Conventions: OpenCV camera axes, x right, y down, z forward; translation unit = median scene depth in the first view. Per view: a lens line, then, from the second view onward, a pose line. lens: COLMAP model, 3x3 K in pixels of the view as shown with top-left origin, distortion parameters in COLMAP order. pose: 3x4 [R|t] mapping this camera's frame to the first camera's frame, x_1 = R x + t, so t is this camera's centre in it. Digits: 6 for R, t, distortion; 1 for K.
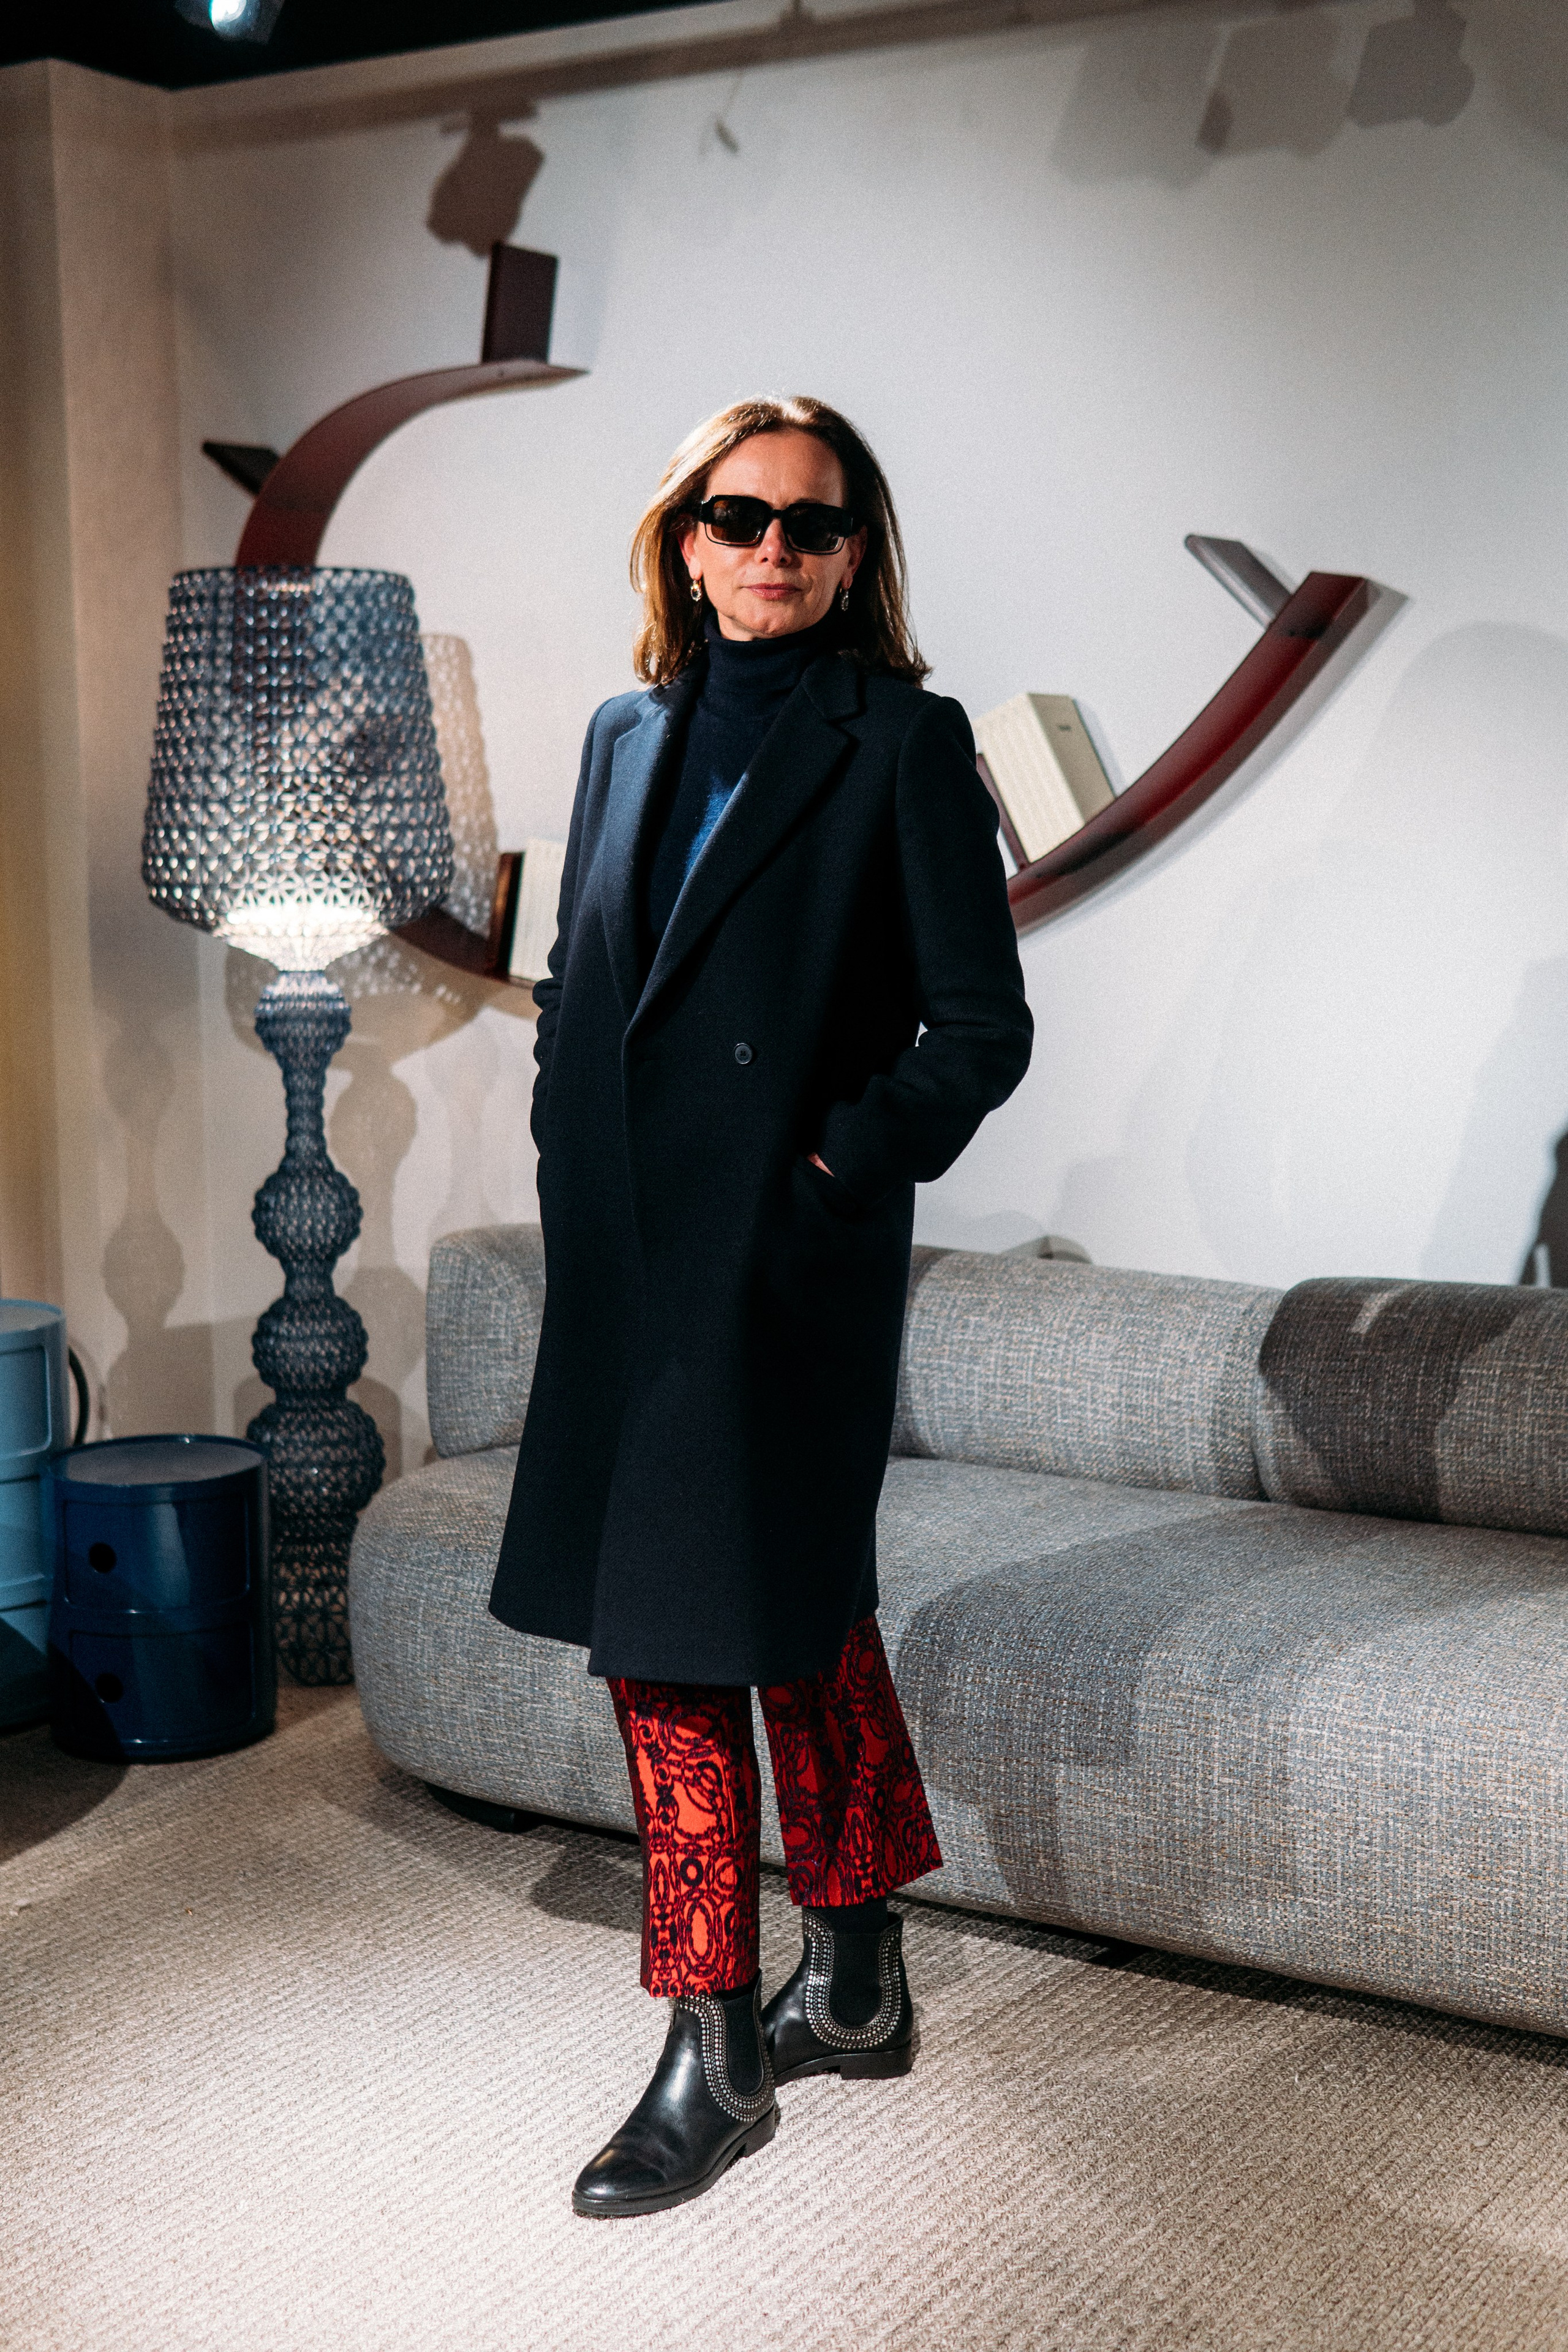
lens RADIAL K [[3055.4, 0, 822.1], [0, 3055.4, 1167.1], [0, 0, 1]] dist [0.056010, 0.000000]
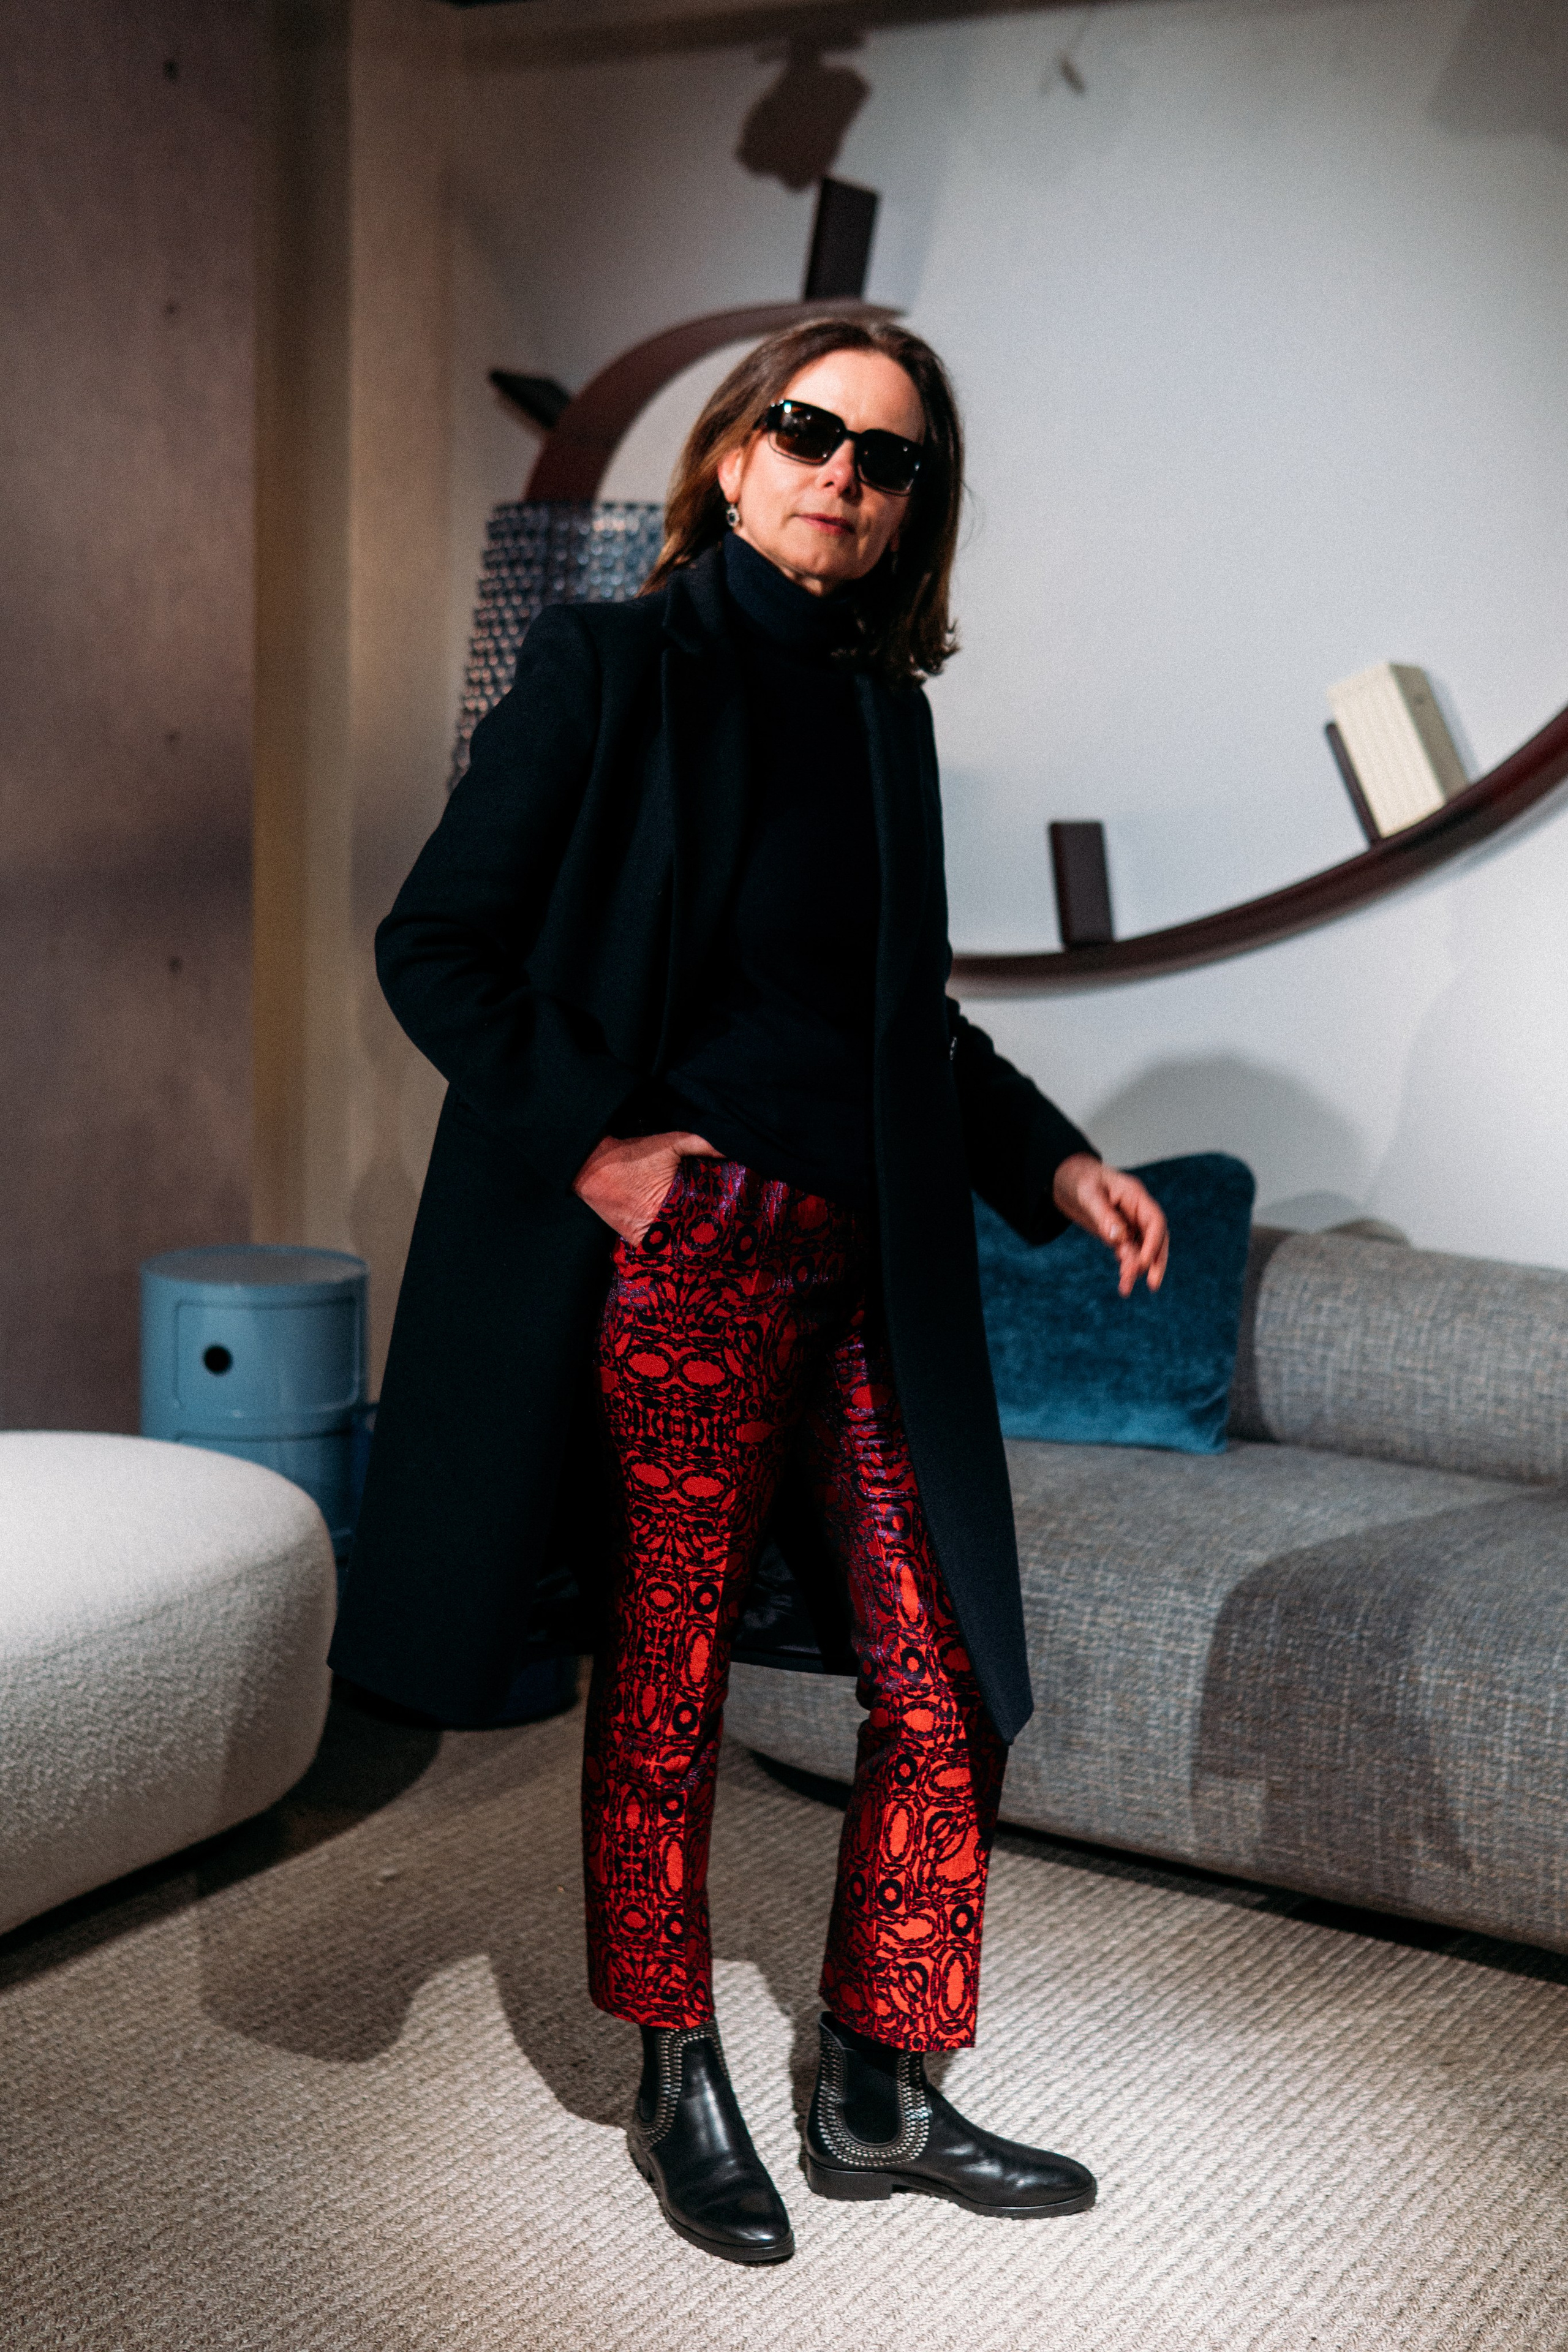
lens RADIAL K [[3055.4, 0, 805.0], [0, 3055.4, 1165.6], [0, 0, 1]] dist [0.056010, 0.000000]
pose [[0.999129, 0.033893, 0.024348, -0.140199], [-0.034227, 0.999323, 0.013465, -0.001447], [-0.023875, -0.014287, 0.999613, 0.027876]]
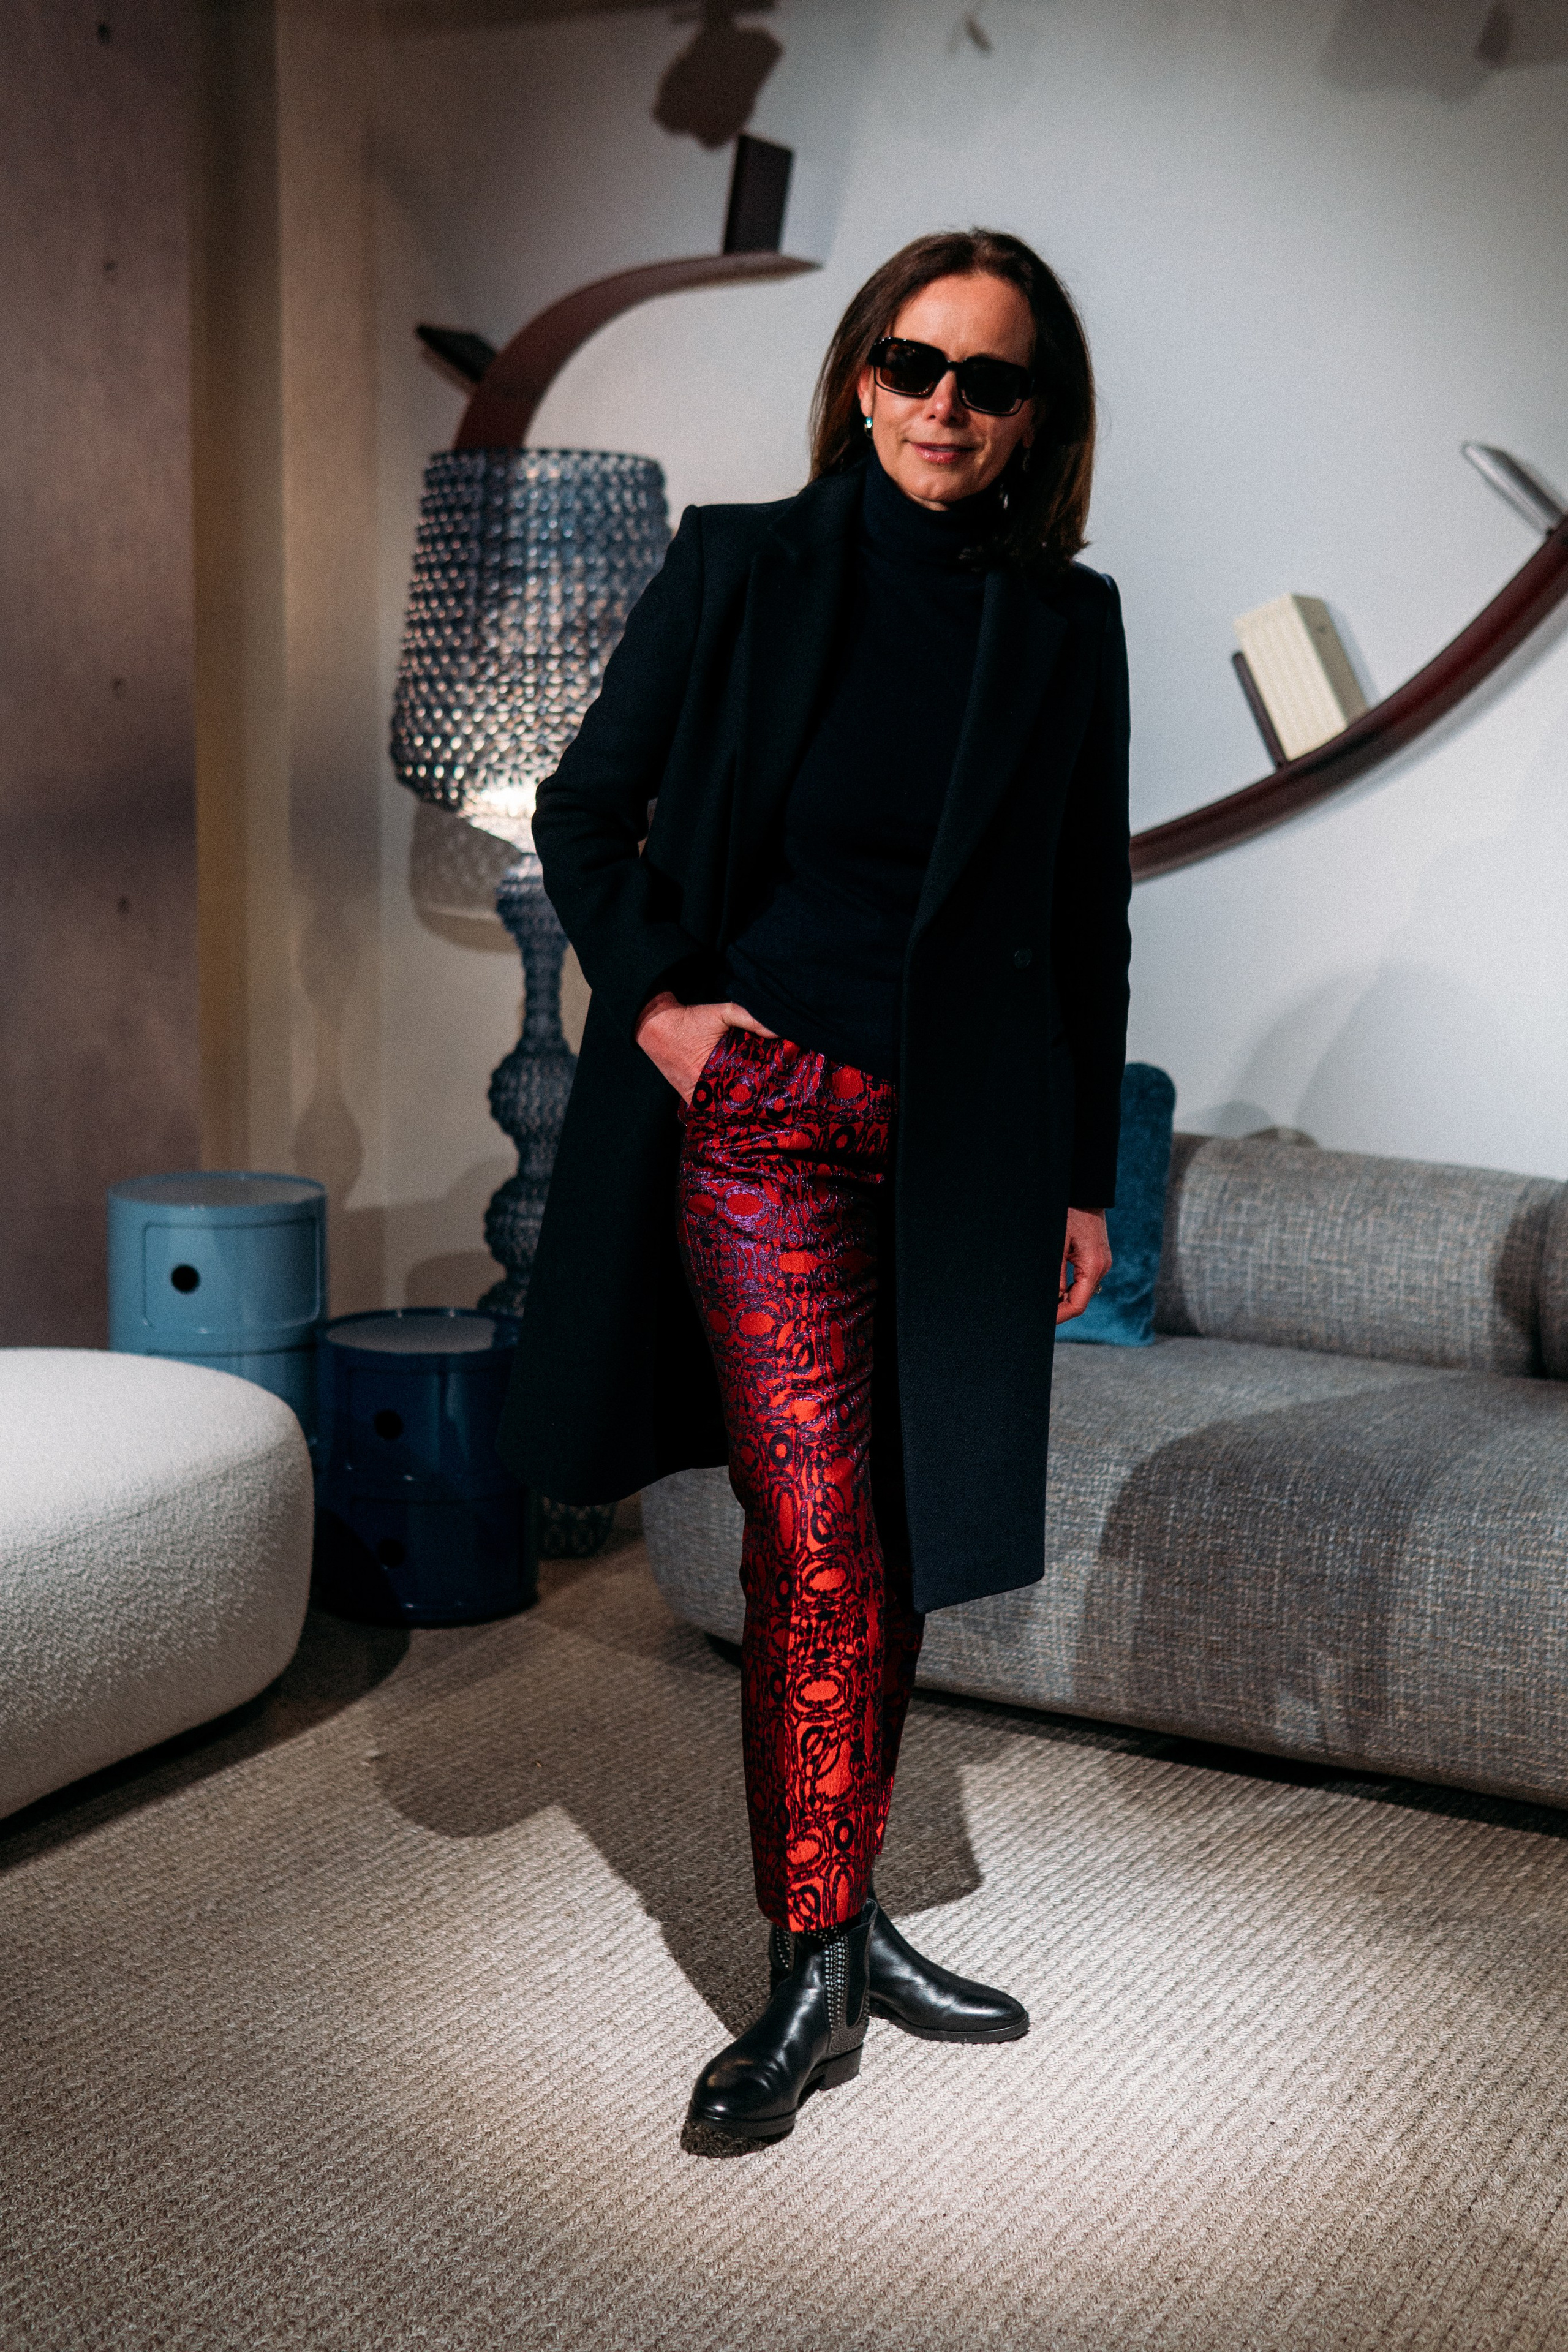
lens RADIAL K [[3055.4, 0, 797.8], [0, 3055.4, 1169.8], [0, 0, 1]] dist [0.056010, 0.000000]
pose [[0.997834, 0.014500, 0.064163, -0.164872], [-0.015925, 0.999636, 0.021755, 0.018629], [-0.063825, -0.022730, 0.997702, -0.017012]]
